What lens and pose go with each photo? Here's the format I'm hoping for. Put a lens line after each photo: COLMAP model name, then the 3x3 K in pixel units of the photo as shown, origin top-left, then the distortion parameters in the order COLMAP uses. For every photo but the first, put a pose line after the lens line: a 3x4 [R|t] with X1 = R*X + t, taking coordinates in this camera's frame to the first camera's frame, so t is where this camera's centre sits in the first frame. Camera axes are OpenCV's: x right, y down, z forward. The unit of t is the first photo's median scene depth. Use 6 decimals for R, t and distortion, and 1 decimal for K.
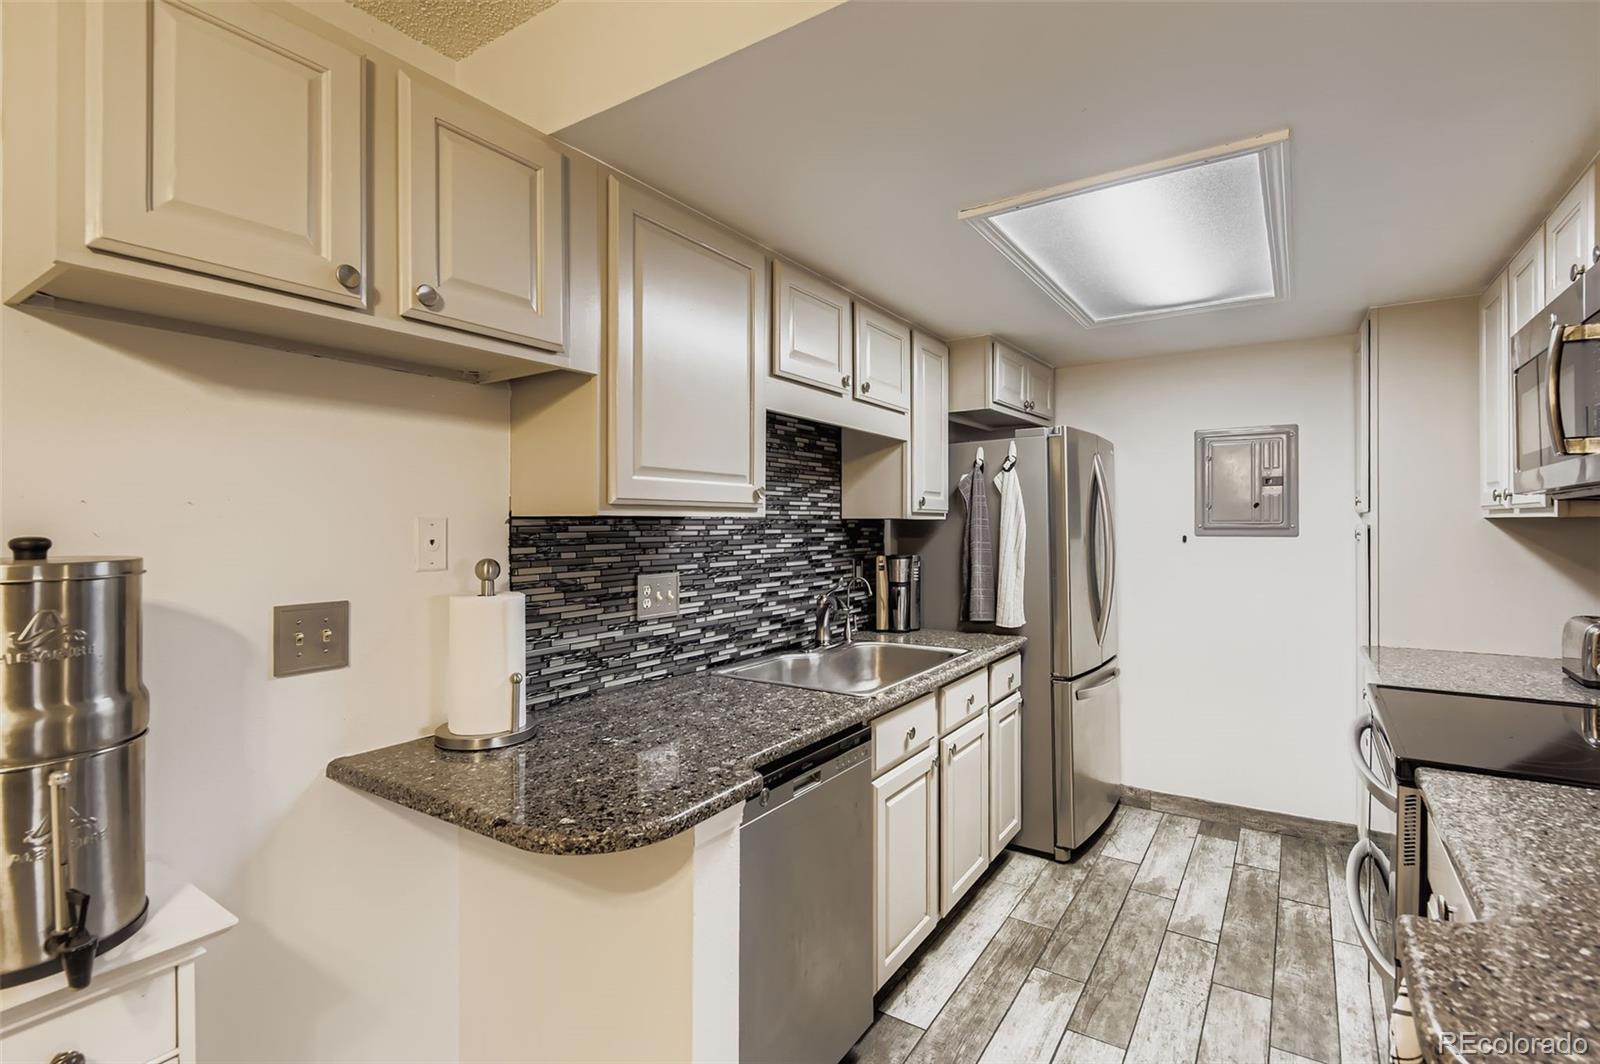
lens RADIAL K [[740.3, 0, 813.4], [0, 740.3, 523.6], [0, 0, 1]] dist [0.002441, -0.002506]
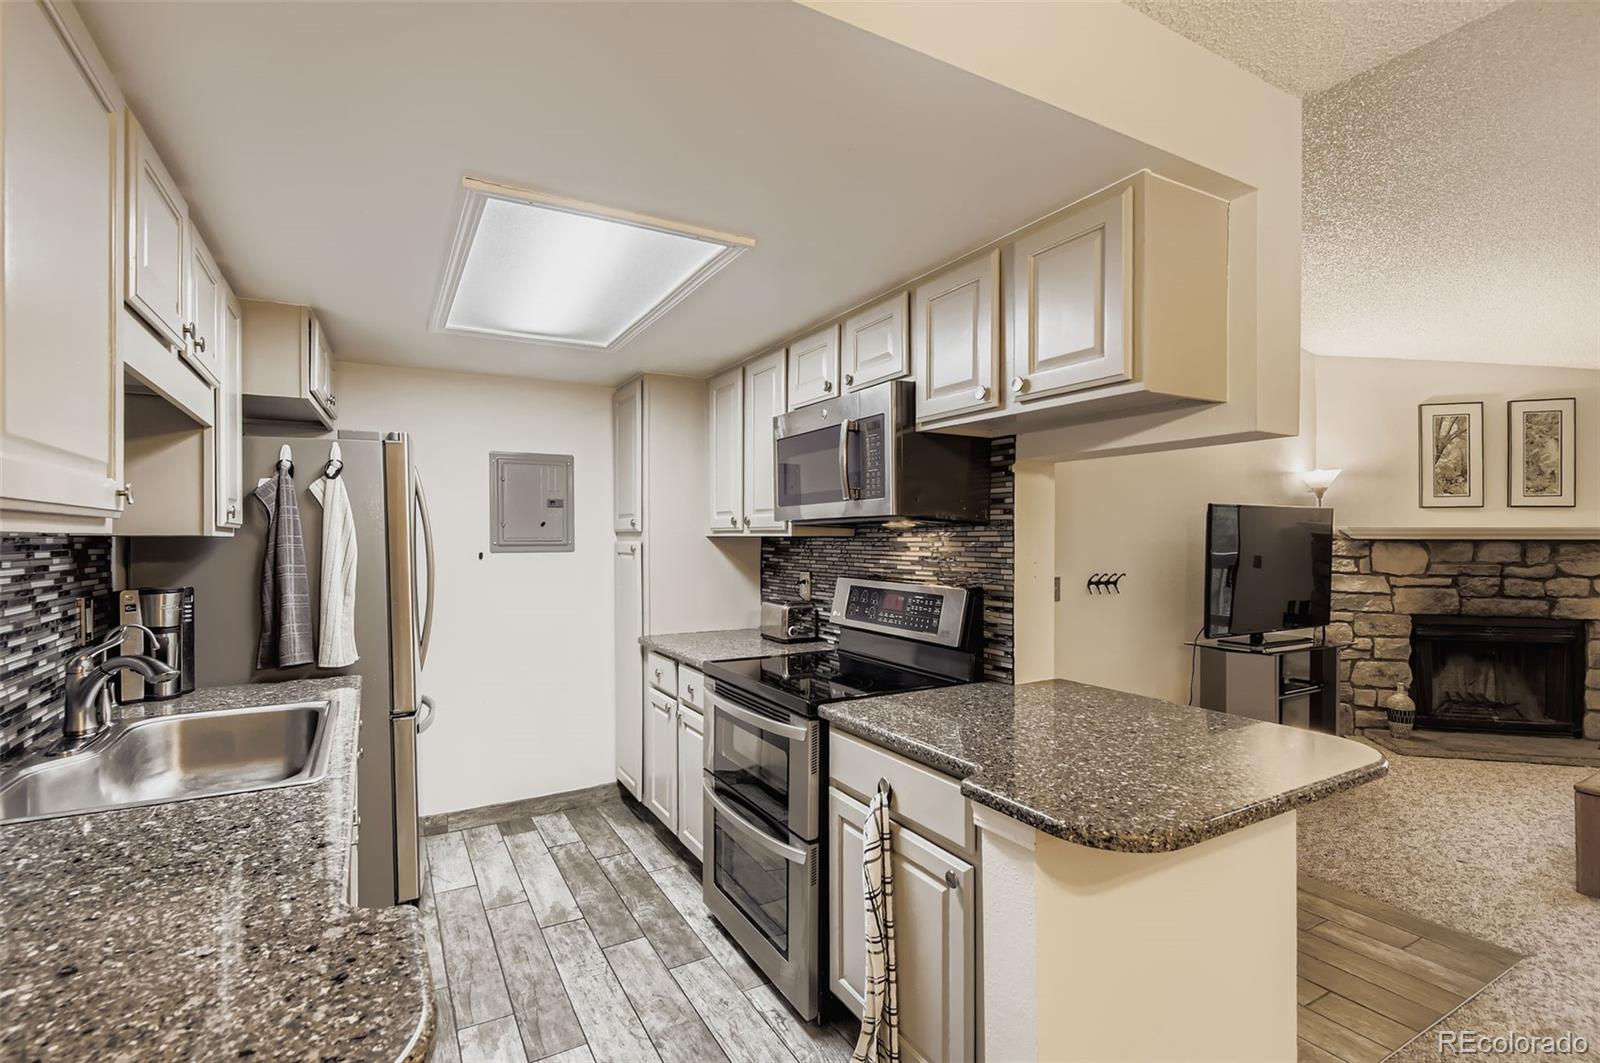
lens RADIAL K [[740.3, 0, 791.0], [0, 740.3, 540.4], [0, 0, 1]] dist [0.002441, -0.002506]
pose [[0.458671, -0.002850, 0.888601, -0.285937], [0.001614, 0.999996, 0.002374, -0.002830], [-0.888605, 0.000346, 0.458674, 0.199213]]
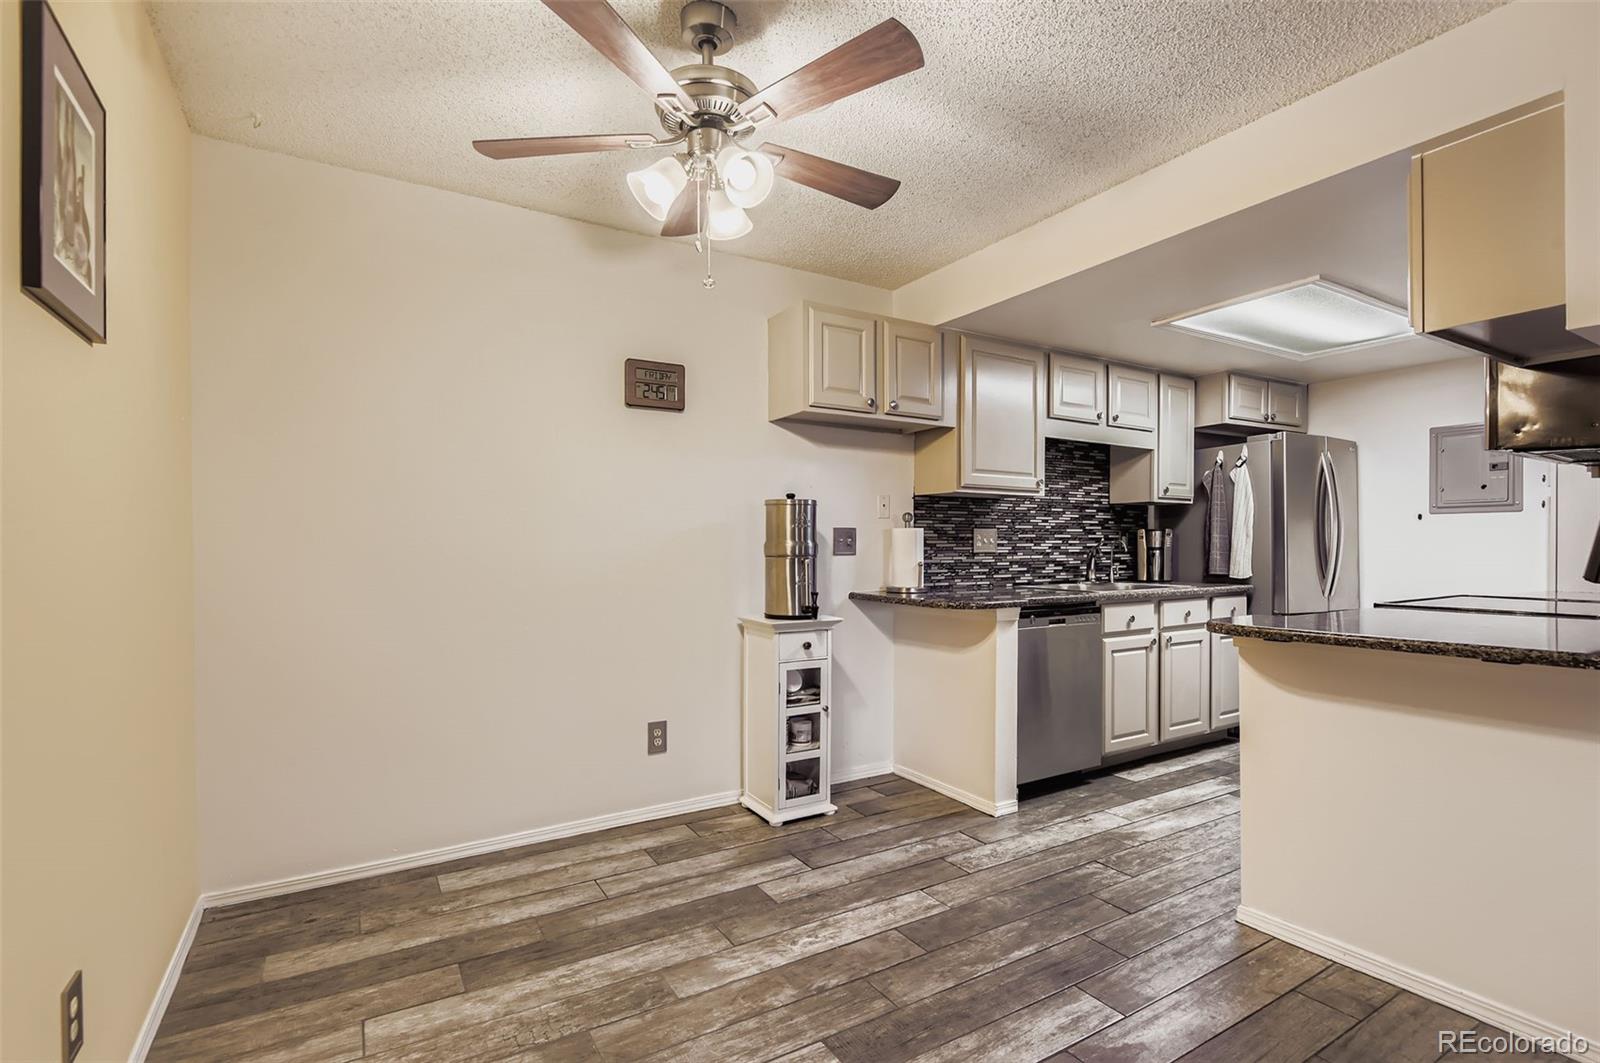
lens RADIAL K [[740.3, 0, 801.3], [0, 740.3, 547.6], [0, 0, 1]] dist [0.002441, -0.002506]
pose [[0.894148, 0.002471, -0.447766, 0.180640], [-0.002421, 0.999997, 0.000683, 0.098758], [0.447766, 0.000474, 0.894151, -0.744967]]
